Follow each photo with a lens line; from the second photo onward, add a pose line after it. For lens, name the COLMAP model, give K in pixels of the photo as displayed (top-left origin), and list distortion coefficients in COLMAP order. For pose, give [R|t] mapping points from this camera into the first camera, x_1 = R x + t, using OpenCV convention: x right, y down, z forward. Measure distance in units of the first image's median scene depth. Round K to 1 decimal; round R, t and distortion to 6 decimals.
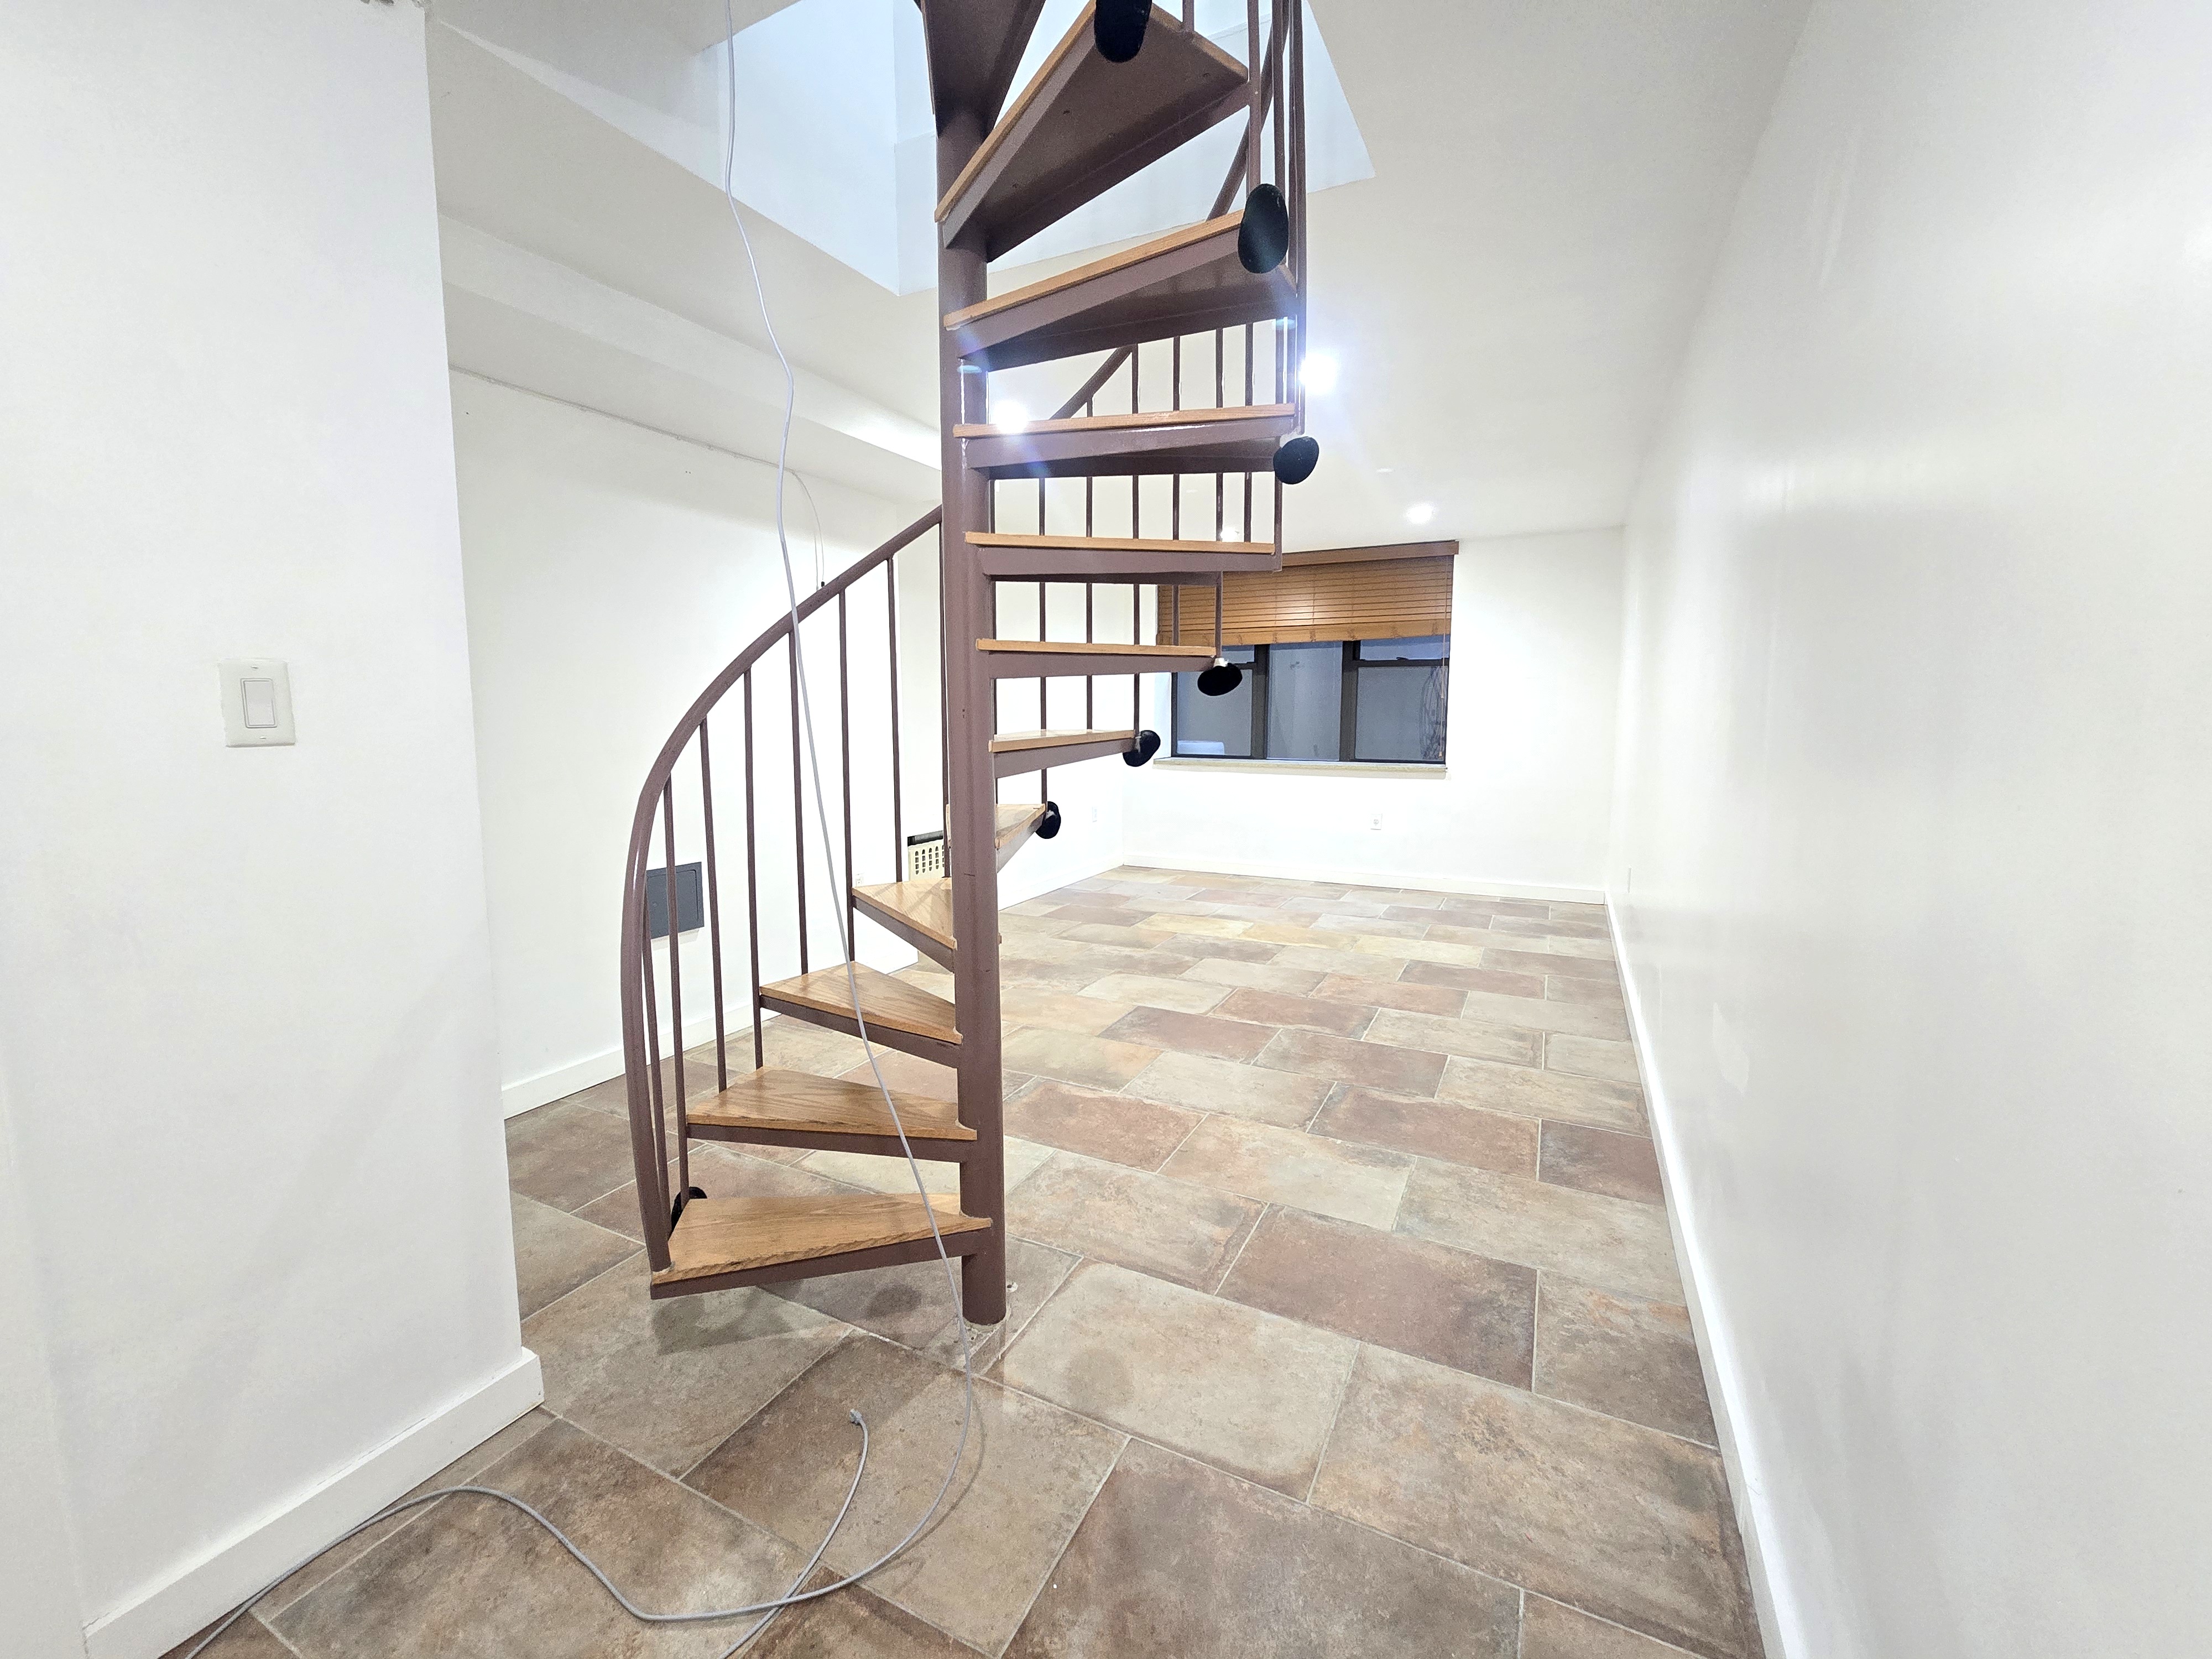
lens RADIAL K [[912.7, 0, 1106.9], [0, 912.7, 821.5], [0, 0, 1]] dist [-0.000888, -0.000332]
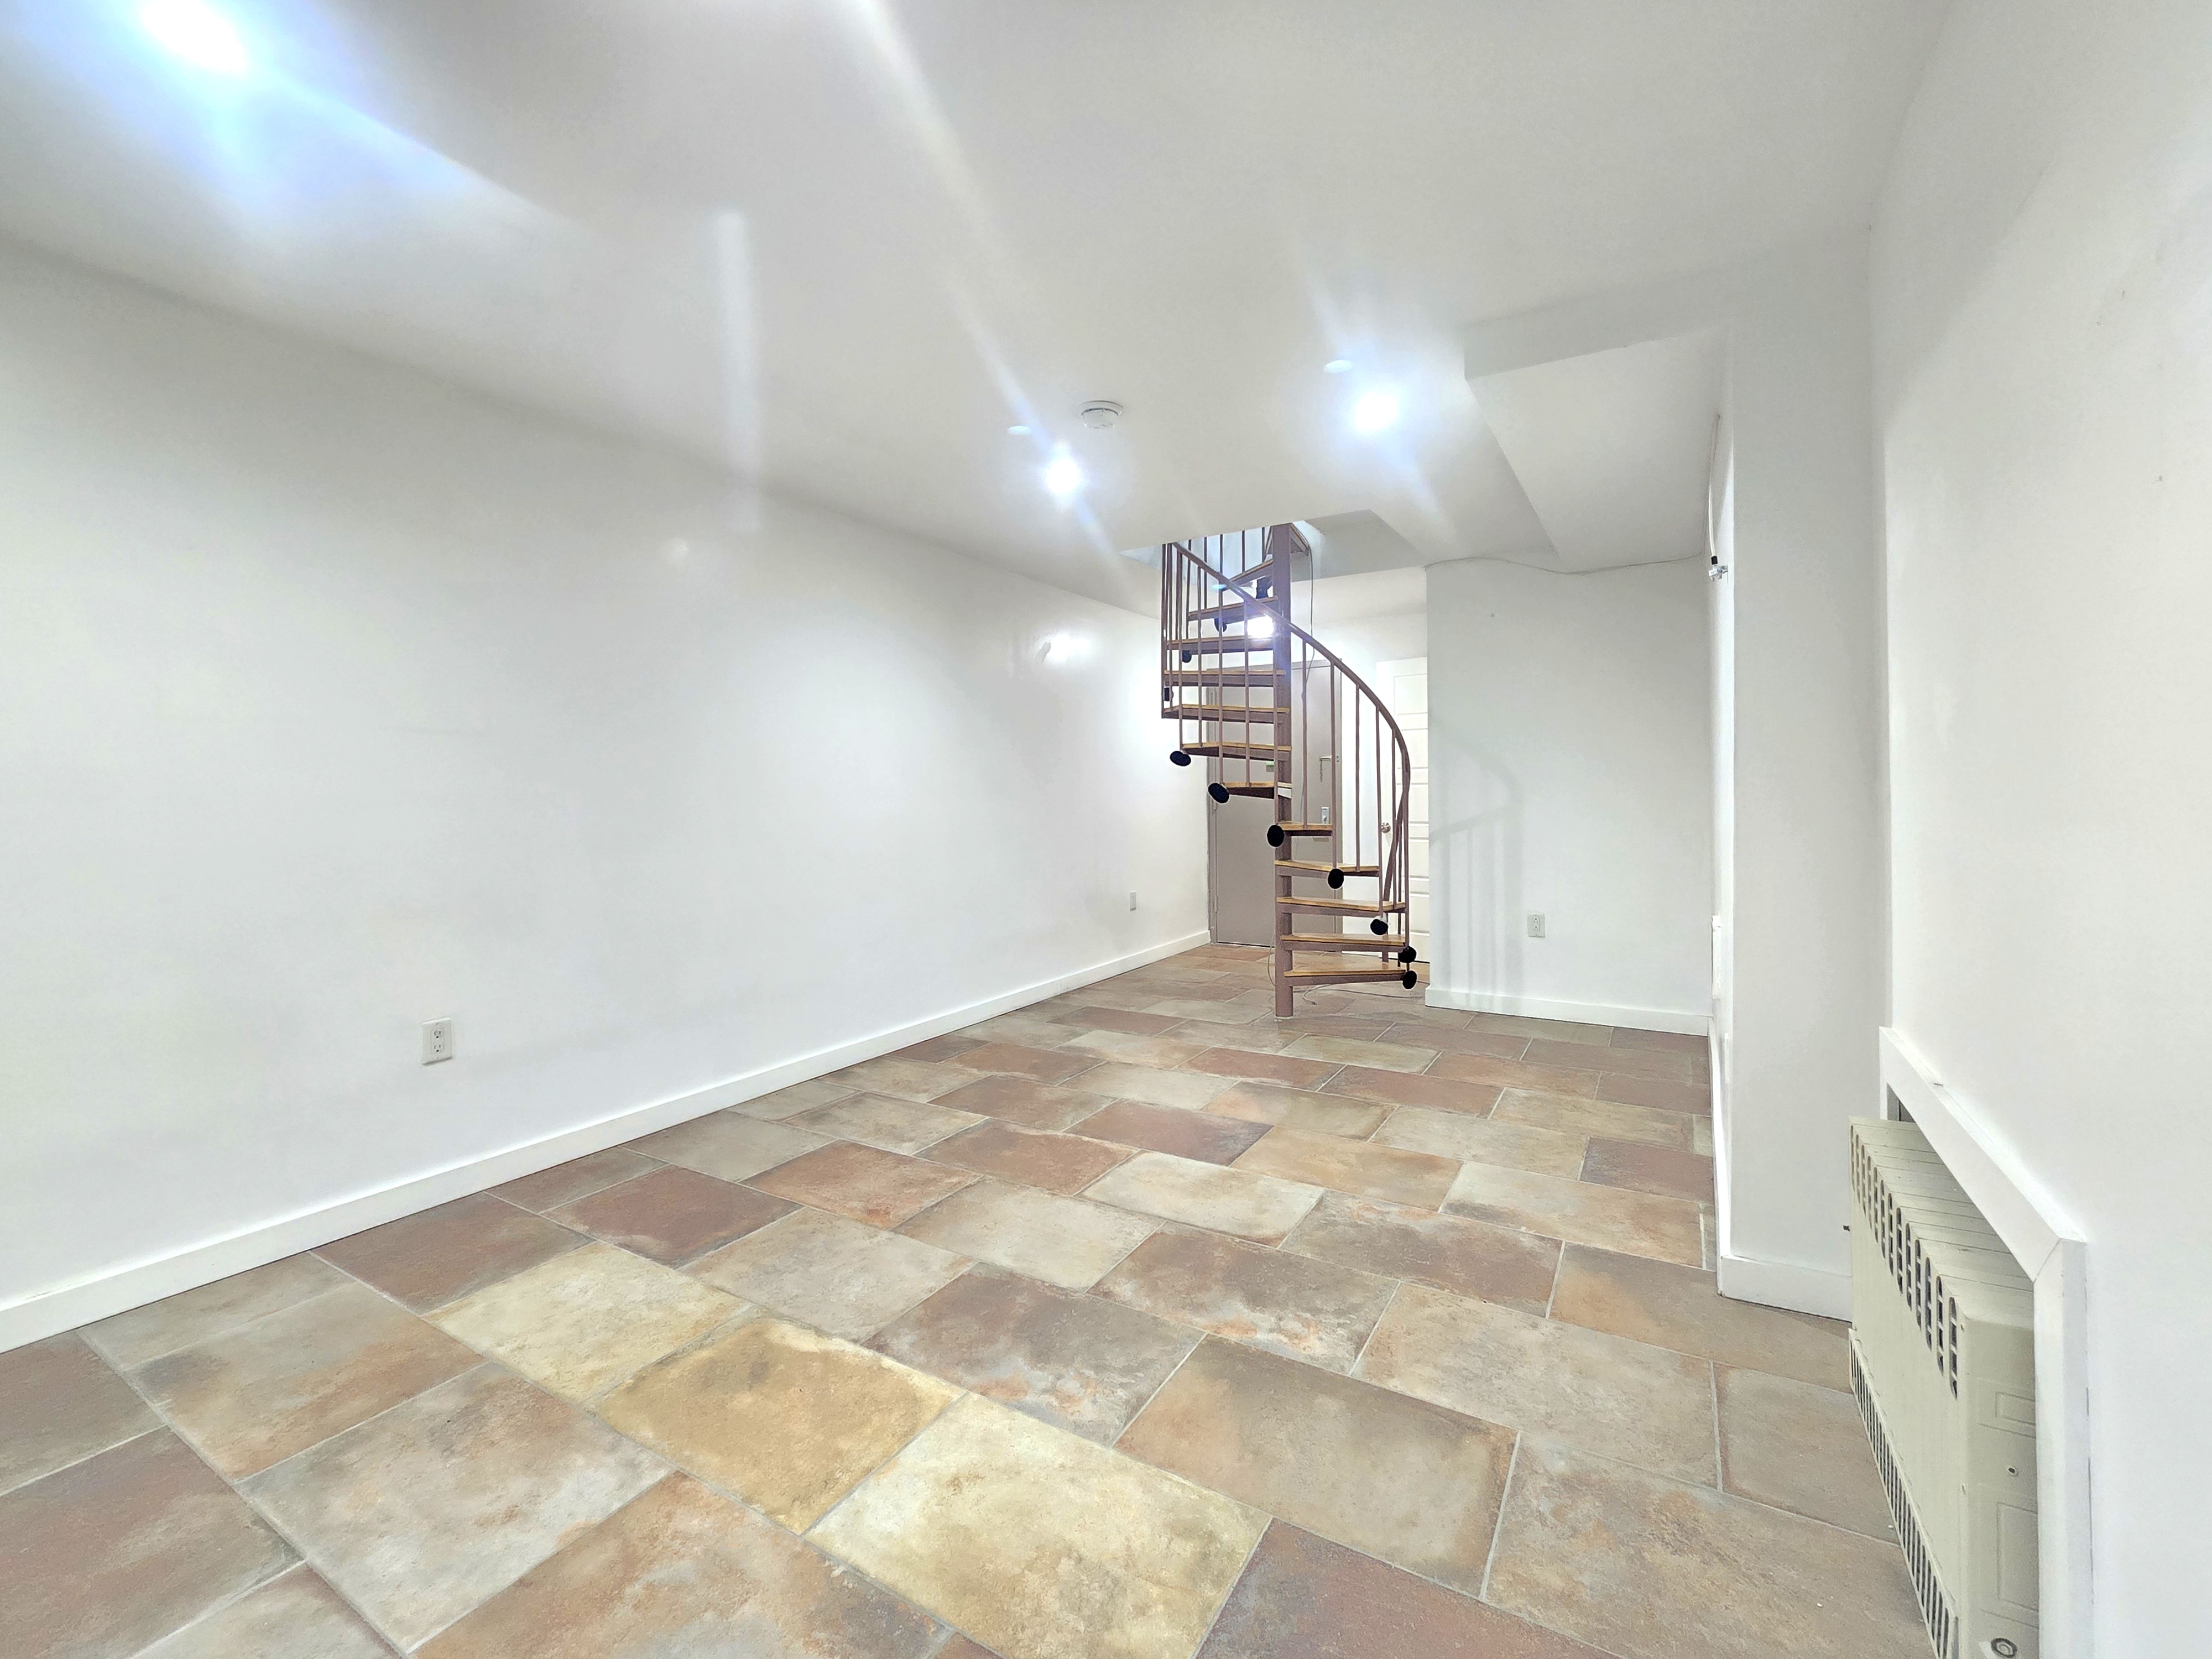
lens RADIAL K [[912.7, 0, 1109.4], [0, 912.7, 819.2], [0, 0, 1]] dist [-0.000888, -0.000332]
pose [[-0.996814, 0.014102, 0.078499, 0.070301], [0.026096, 0.987737, 0.153933, -0.193877], [-0.075366, 0.155491, -0.984958, 1.745351]]
